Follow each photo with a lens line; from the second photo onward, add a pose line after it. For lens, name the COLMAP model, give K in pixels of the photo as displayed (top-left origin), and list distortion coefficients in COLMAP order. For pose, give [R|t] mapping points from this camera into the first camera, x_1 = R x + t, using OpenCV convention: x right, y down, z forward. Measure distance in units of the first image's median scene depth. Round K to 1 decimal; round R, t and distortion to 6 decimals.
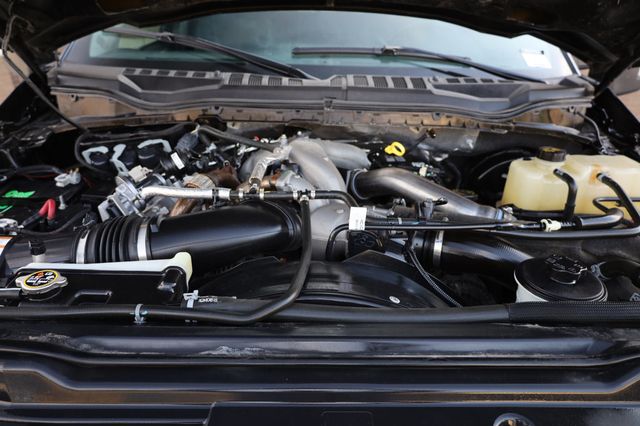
lens RADIAL K [[444.8, 0, 322.3], [0, 444.8, 218.6], [0, 0, 1]] dist [-0.010811, -0.000023]
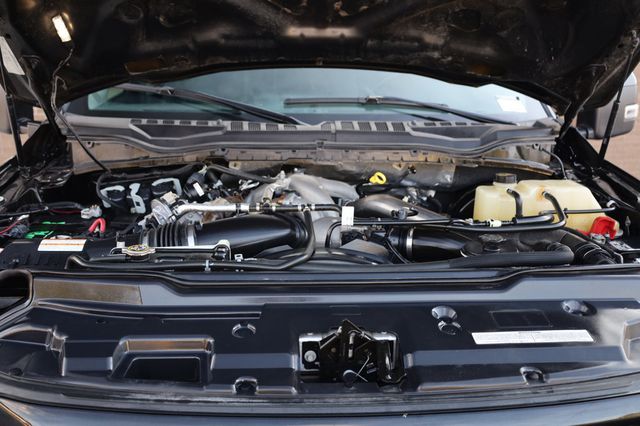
lens RADIAL K [[648.9, 0, 320.0], [0, 648.9, 213.0], [0, 0, 1]] dist [0.004116, 0.001848]
pose [[0.999180, -0.022538, 0.033648, -0.045509], [0.028449, 0.981929, -0.187101, 0.222173], [-0.028823, 0.187905, 0.981764, -0.596559]]
